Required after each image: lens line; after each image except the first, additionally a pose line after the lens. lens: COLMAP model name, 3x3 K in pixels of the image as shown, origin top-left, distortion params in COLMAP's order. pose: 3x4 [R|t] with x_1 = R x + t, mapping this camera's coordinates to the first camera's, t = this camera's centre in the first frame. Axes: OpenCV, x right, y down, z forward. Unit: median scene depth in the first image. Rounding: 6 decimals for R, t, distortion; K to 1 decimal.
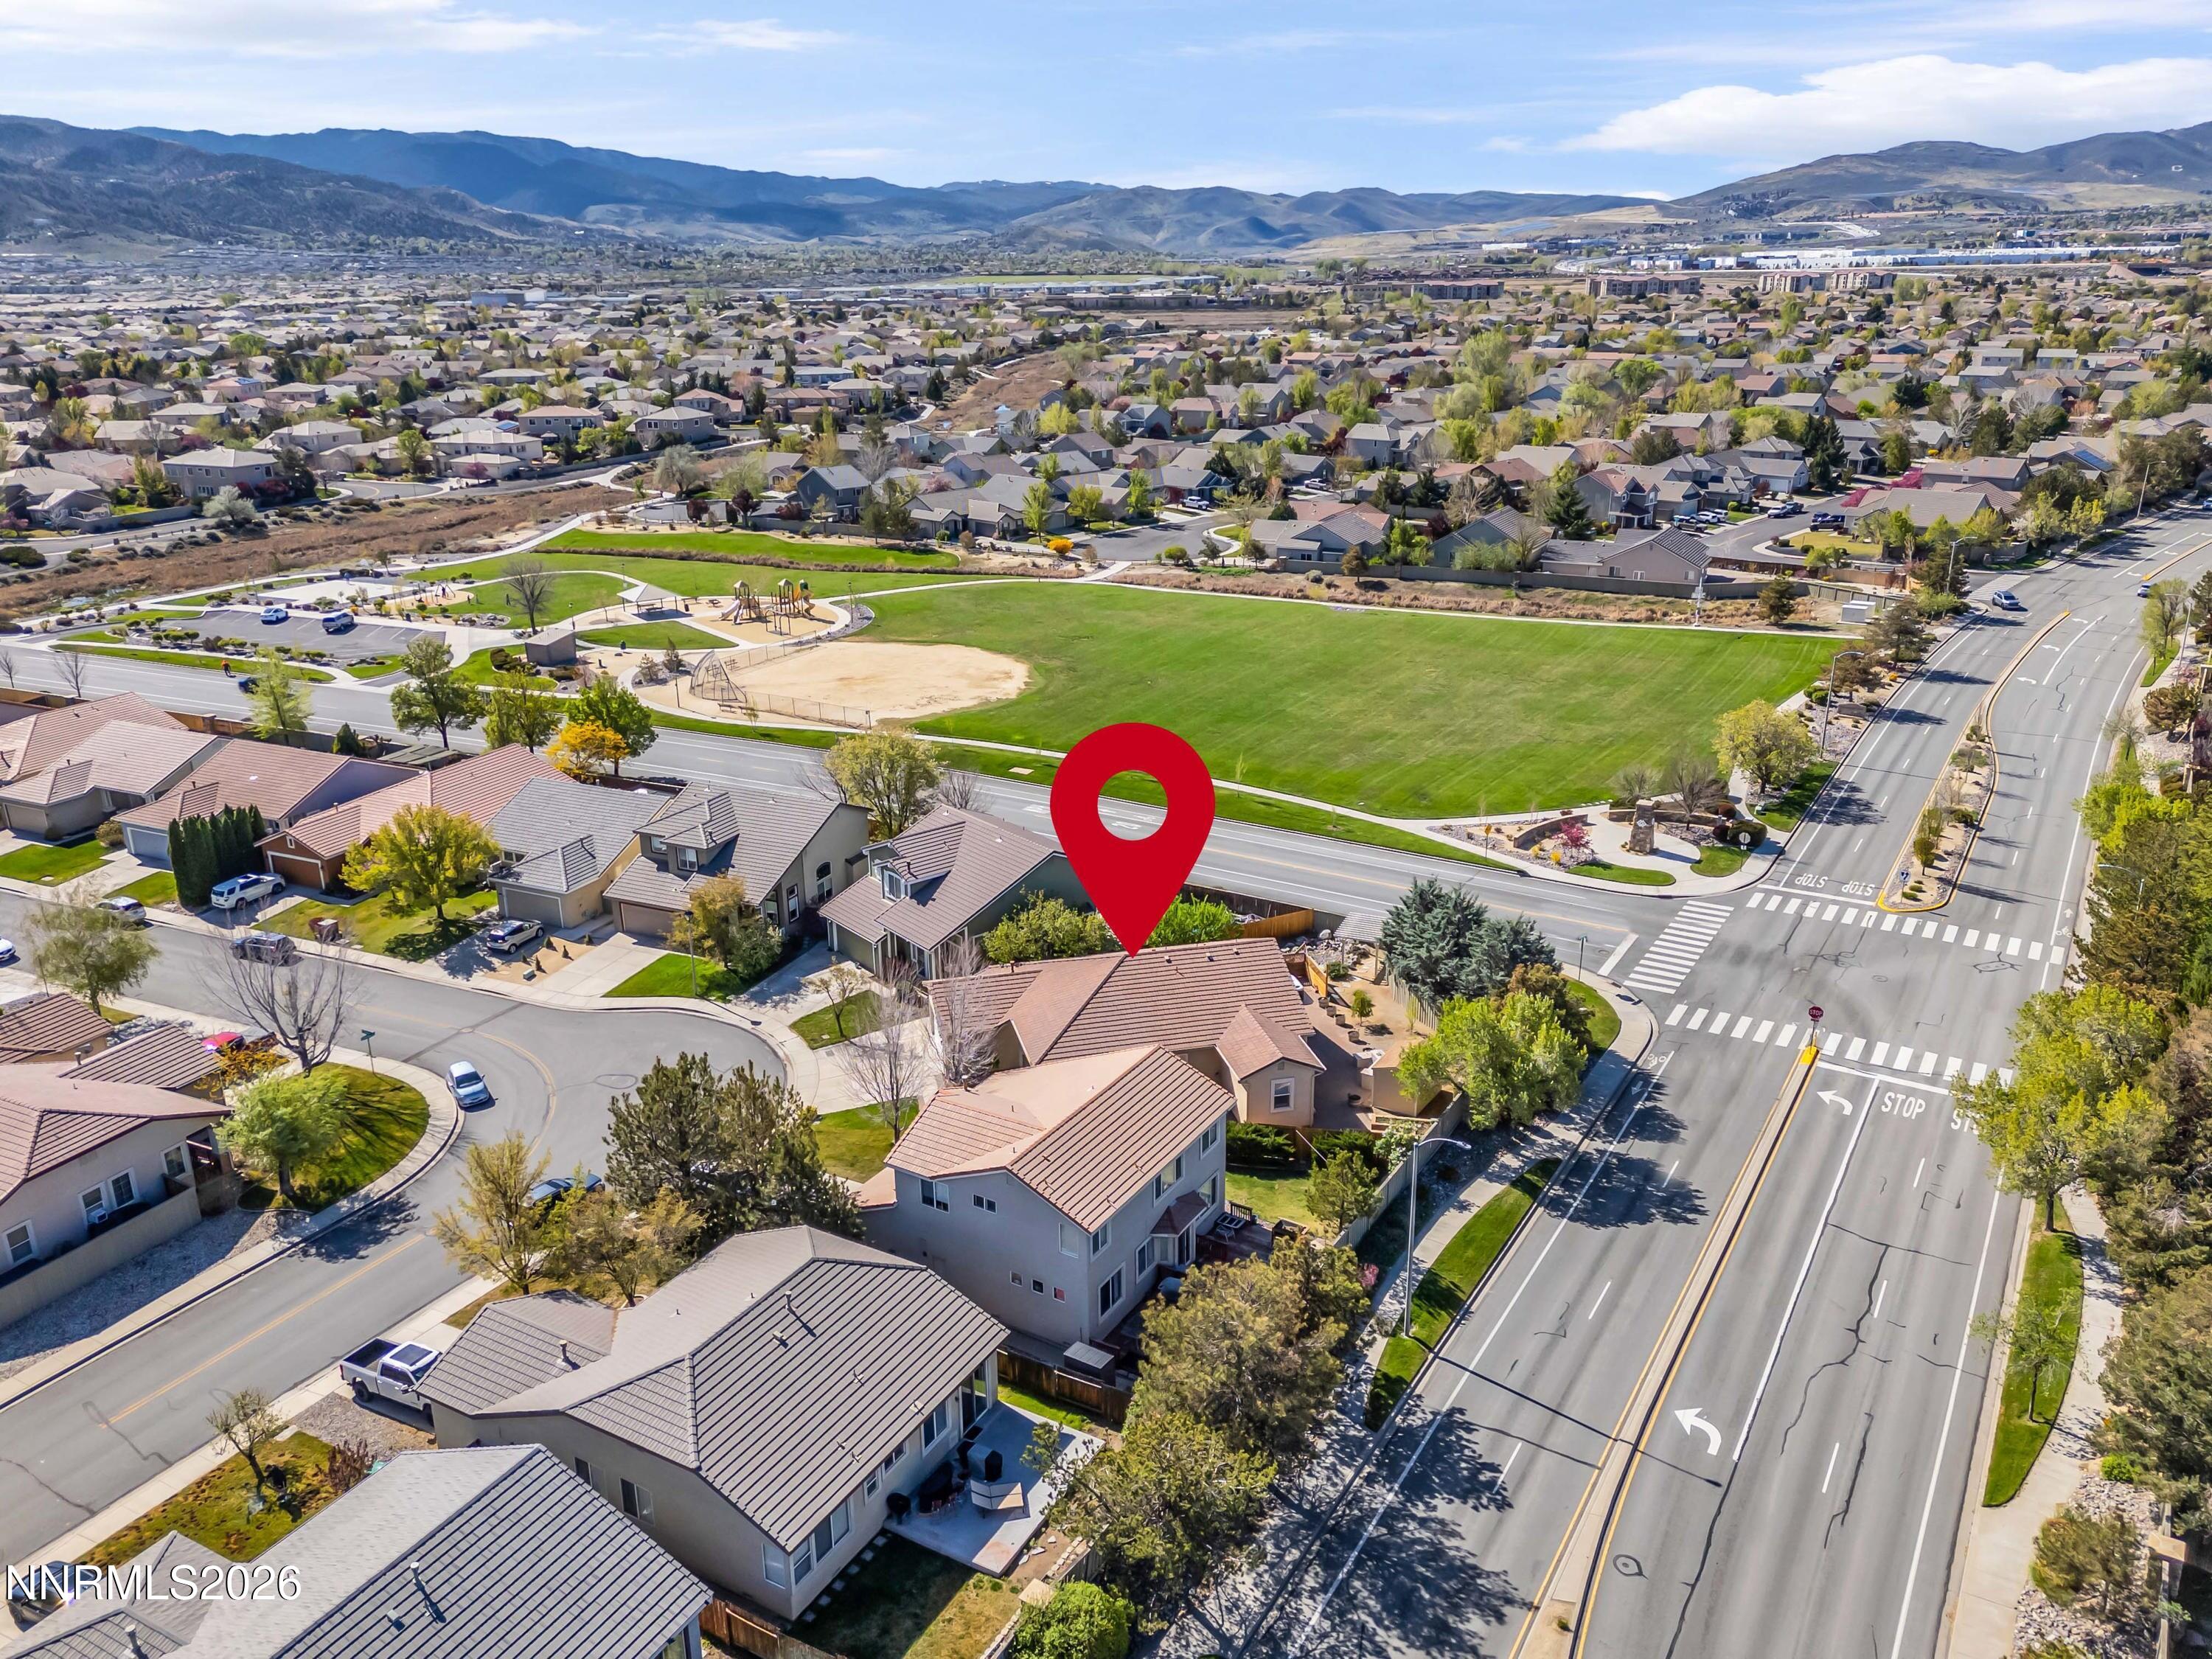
lens RADIAL K [[1623.9, 0, 1106.0], [0, 1623.9, 829.5], [0, 0, 1]] dist [0.084333, -0.089825]
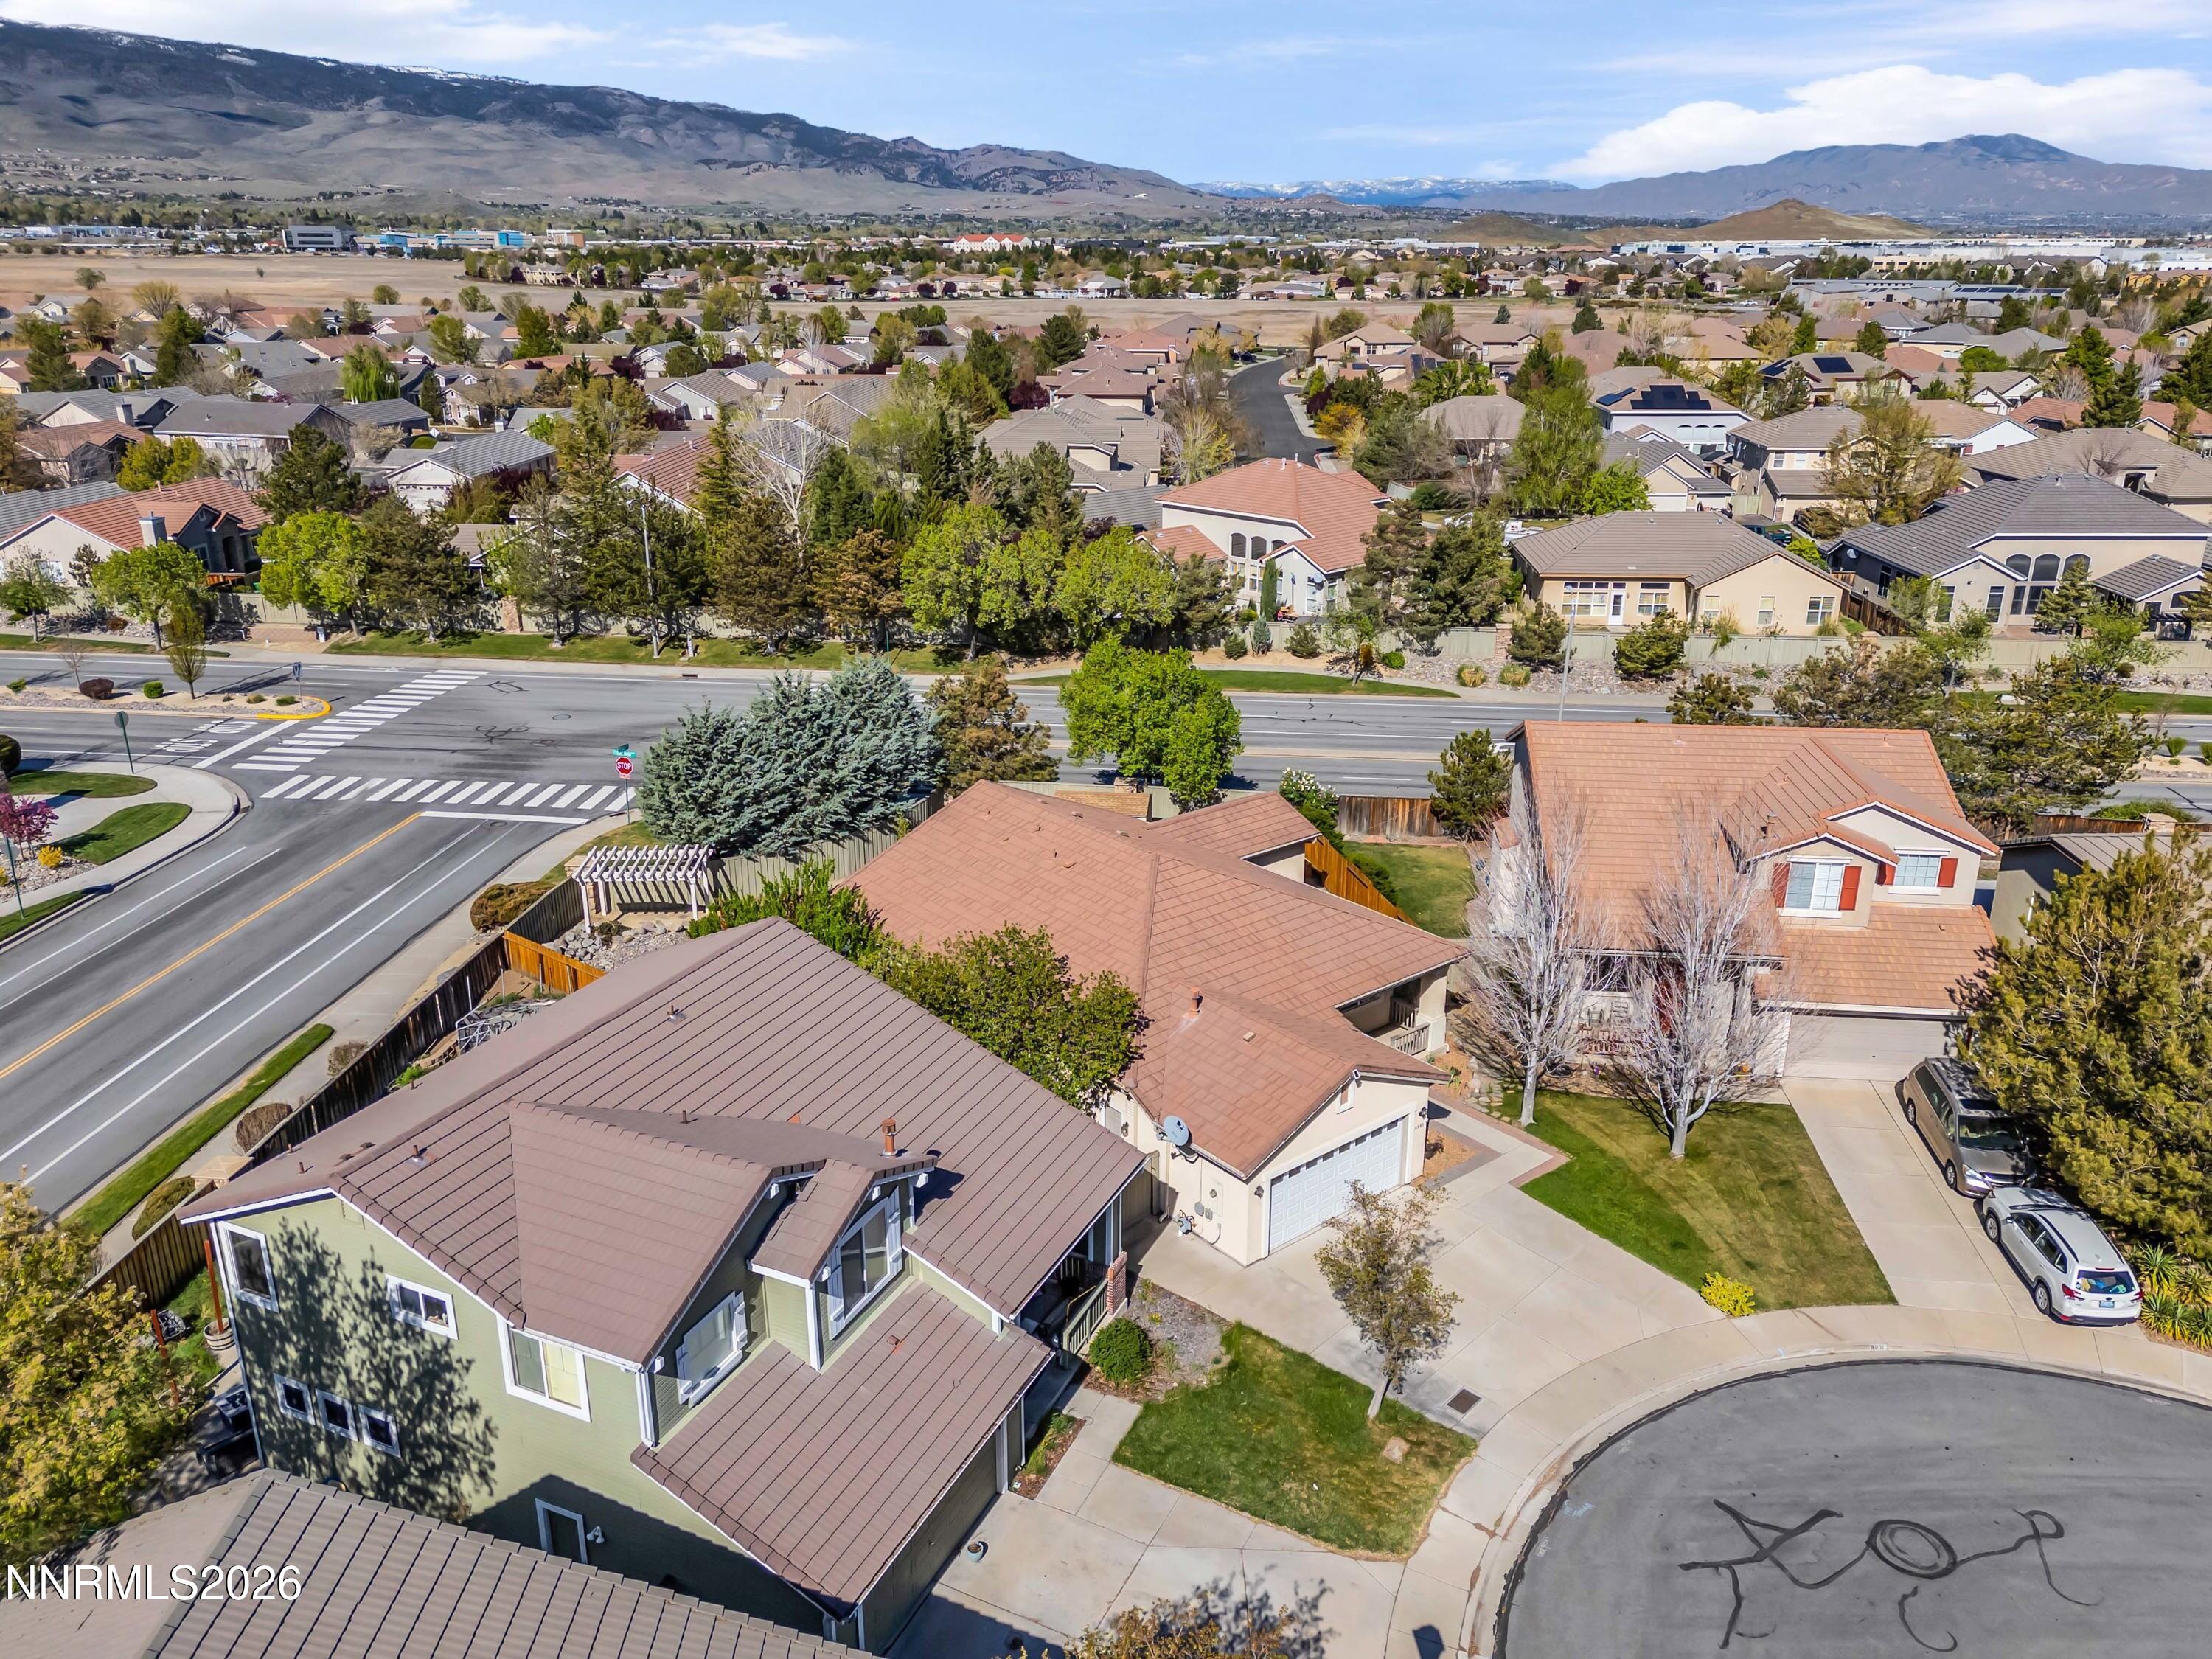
lens RADIAL K [[1639.8, 0, 1122.8], [0, 1639.8, 796.9], [0, 0, 1]] dist [0.071087, -0.049689]
pose [[-0.440325, -0.273956, 0.855022, -0.223943], [0.297546, 0.853970, 0.426851, -0.086184], [-0.847101, 0.442361, -0.294510, 0.593994]]
